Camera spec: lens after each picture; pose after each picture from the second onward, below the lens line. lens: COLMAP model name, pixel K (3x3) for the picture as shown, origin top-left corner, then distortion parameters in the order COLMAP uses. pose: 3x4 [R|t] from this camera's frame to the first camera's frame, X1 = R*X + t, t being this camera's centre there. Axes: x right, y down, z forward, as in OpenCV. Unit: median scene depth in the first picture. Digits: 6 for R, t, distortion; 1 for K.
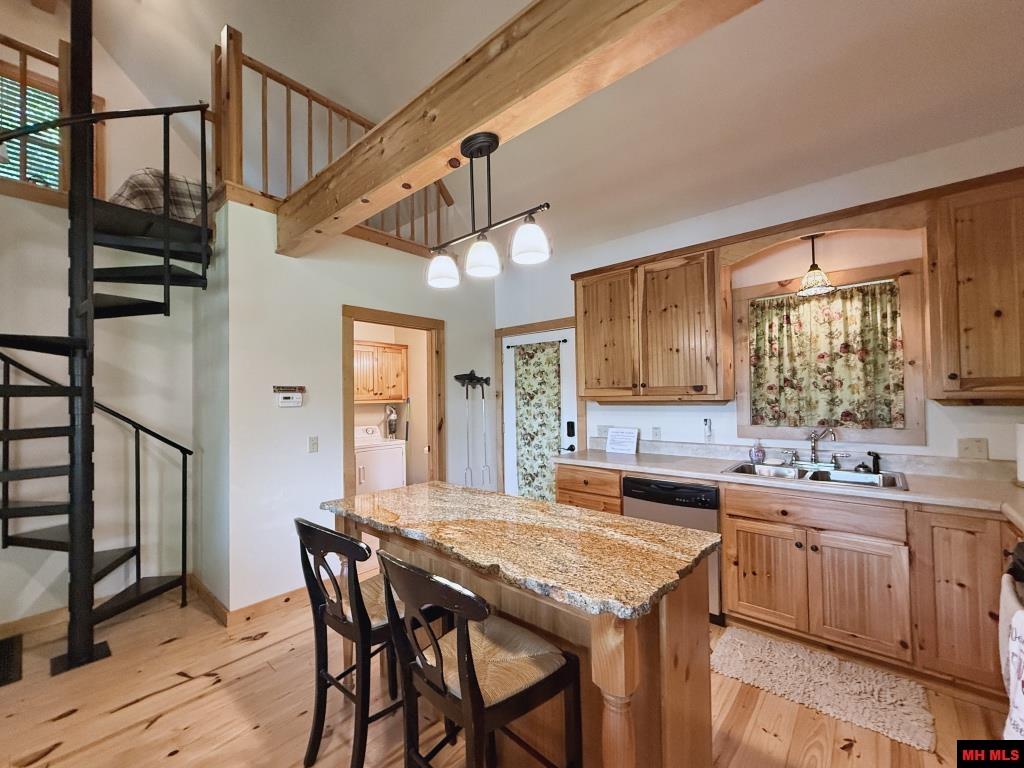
lens RADIAL K [[421.4, 0, 509.6], [0, 421.4, 390.2], [0, 0, 1]] dist [-0.000411, -0.000119]
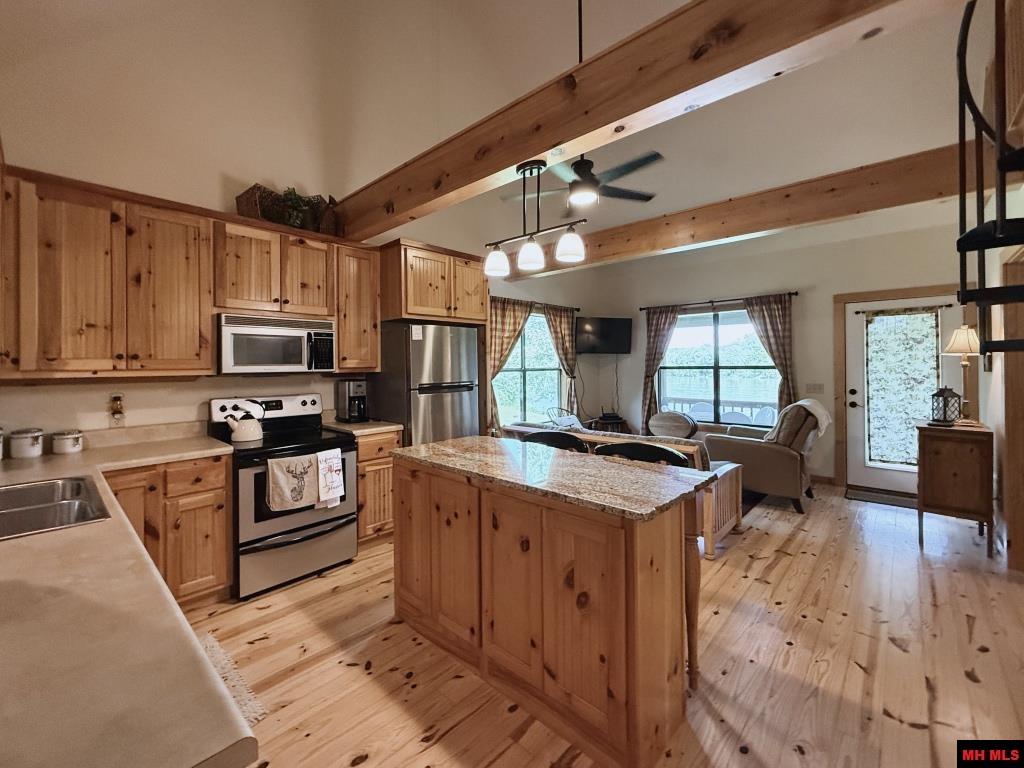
lens RADIAL K [[429.2, 0, 511.2], [0, 429.2, 363.5], [0, 0, 1]] dist [-0.000545, 0.000031]
pose [[-0.999435, 0.025373, 0.022049, -0.013686], [0.024933, 0.999488, -0.020030, 0.022491], [-0.022546, -0.019469, -0.999556, 1.370108]]
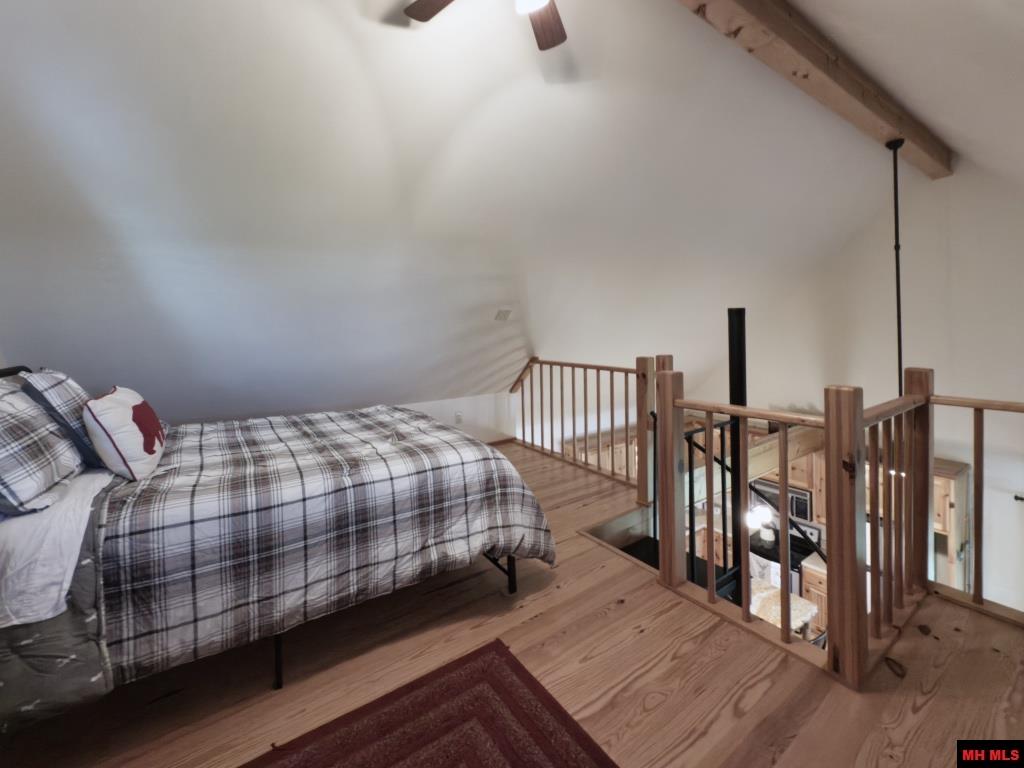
lens RADIAL K [[433.2, 0, 510.5], [0, 433.2, 331.9], [0, 0, 1]] dist [0.000171, -0.000226]
pose [[0.245811, 0.003985, 0.969310, -1.828052], [0.001767, 0.999988, -0.004560, -0.879629], [-0.969316, 0.002834, 0.245801, 1.070489]]
